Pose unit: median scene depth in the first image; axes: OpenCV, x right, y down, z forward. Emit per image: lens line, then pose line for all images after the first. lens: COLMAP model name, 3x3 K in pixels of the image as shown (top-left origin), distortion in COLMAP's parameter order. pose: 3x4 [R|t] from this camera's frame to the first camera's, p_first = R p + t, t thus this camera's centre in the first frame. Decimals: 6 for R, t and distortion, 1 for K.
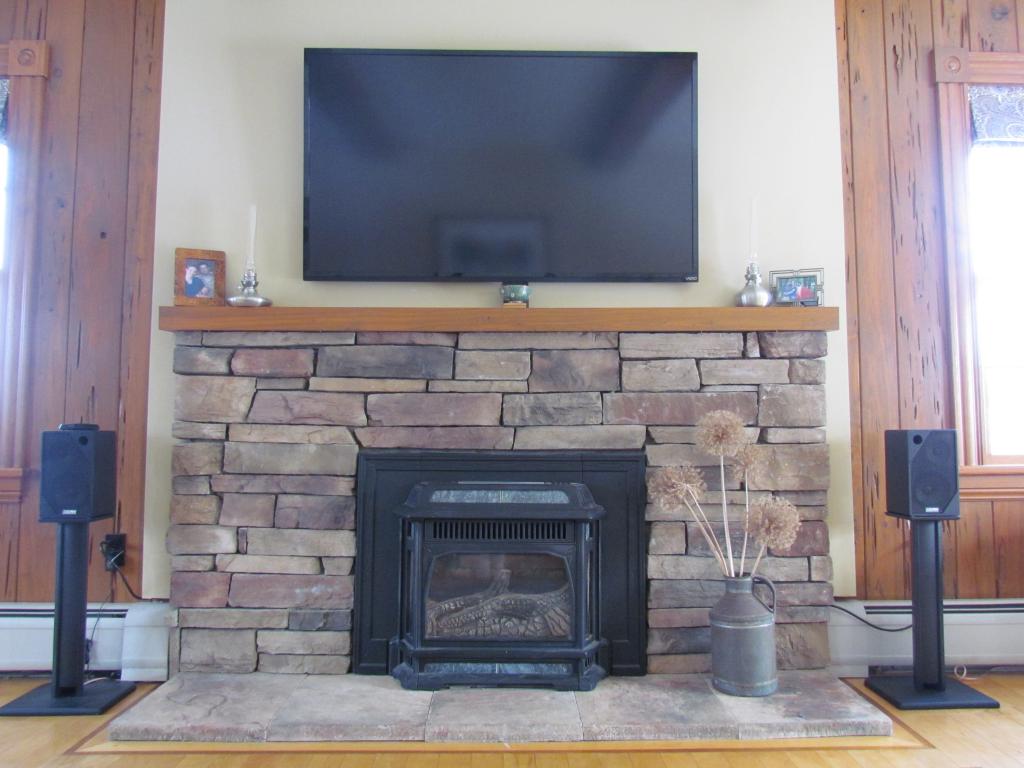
lens RADIAL K [[768.7, 0, 512.0], [0, 768.7, 384.0], [0, 0, 1]] dist [-0.033322, 0.002333]
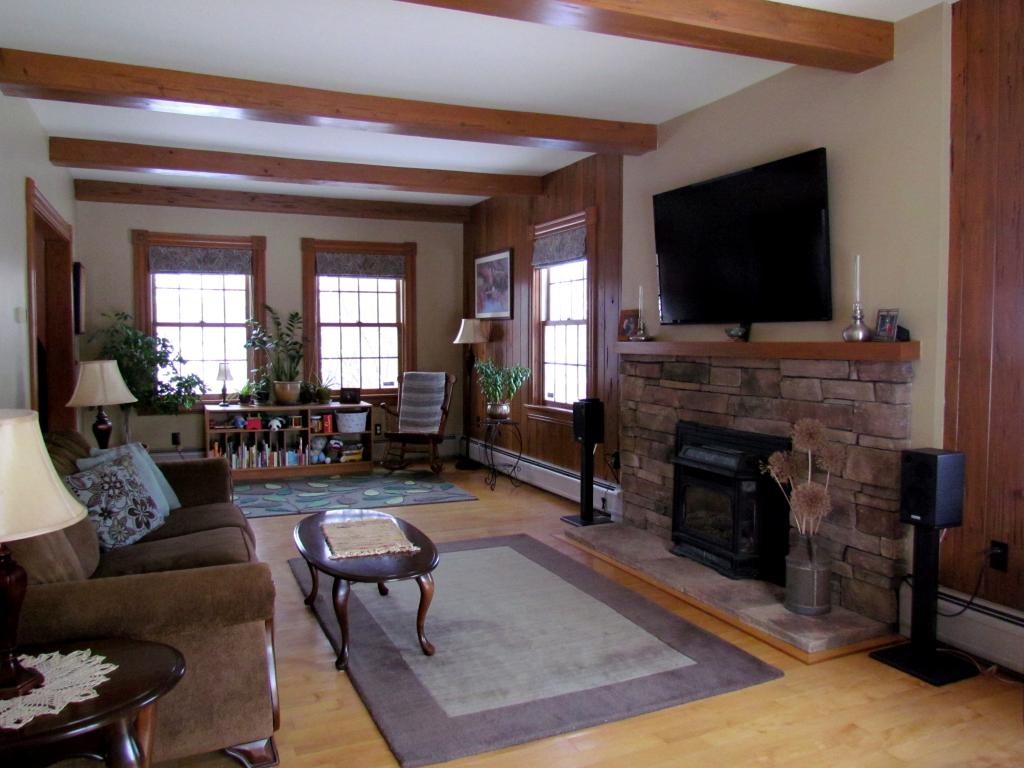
lens RADIAL K [[768.7, 0, 512.0], [0, 768.7, 384.0], [0, 0, 1]] dist [-0.033322, 0.002333]
pose [[0.399308, 0.050329, -0.915434, 1.288188], [0.059019, 0.995010, 0.080448, -0.167788], [0.914915, -0.086152, 0.394345, -0.052318]]
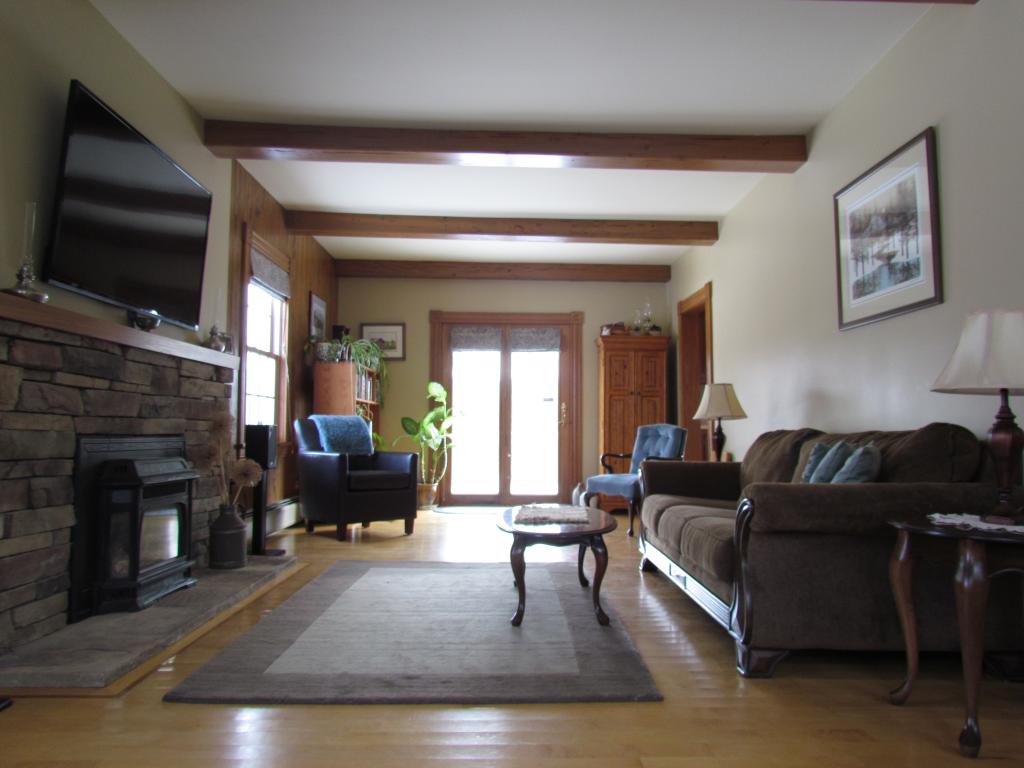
lens RADIAL K [[735.5, 0, 531.4], [0, 735.5, 383.2], [0, 0, 1]] dist [-0.051451, -0.001492]
pose [[-0.023654, 0.063408, 0.997707, -1.336394], [-0.068130, 0.995564, -0.064887, 0.029074], [-0.997396, -0.069508, -0.019229, 0.327045]]
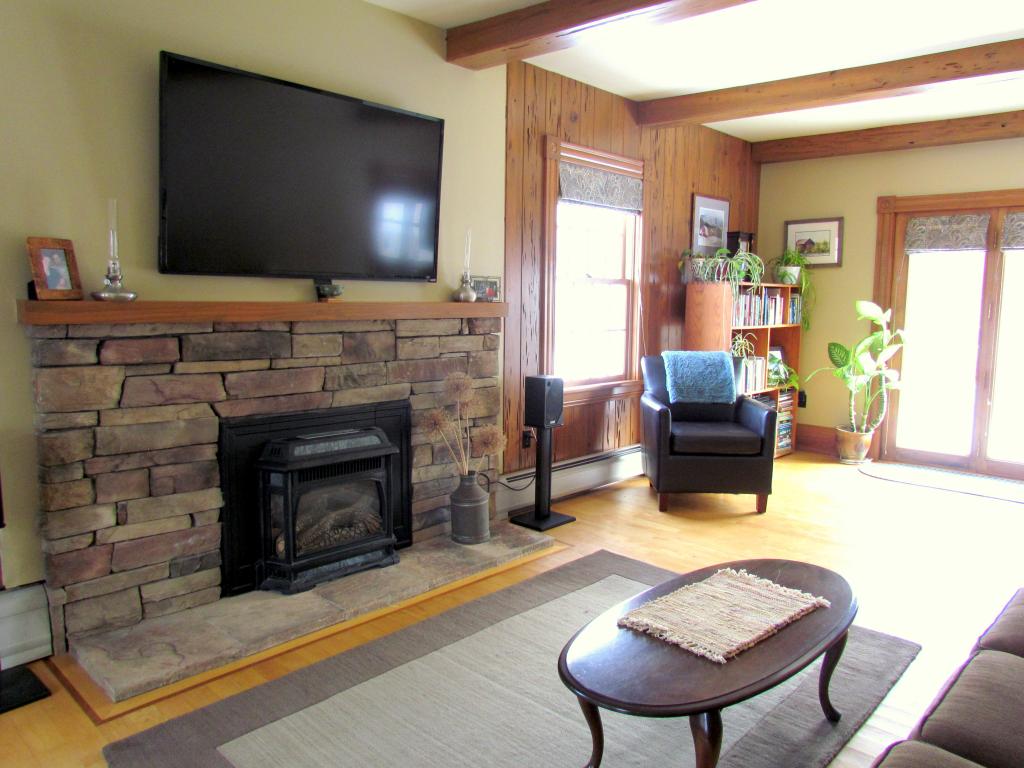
lens RADIAL K [[732.7, 0, 499.0], [0, 732.7, 388.8], [0, 0, 1]] dist [-0.024409, 0.000779]
pose [[0.702225, -0.080410, 0.707400, -0.696890], [-0.053273, 0.984881, 0.164835, -0.174280], [-0.709959, -0.153437, 0.687324, -0.082517]]
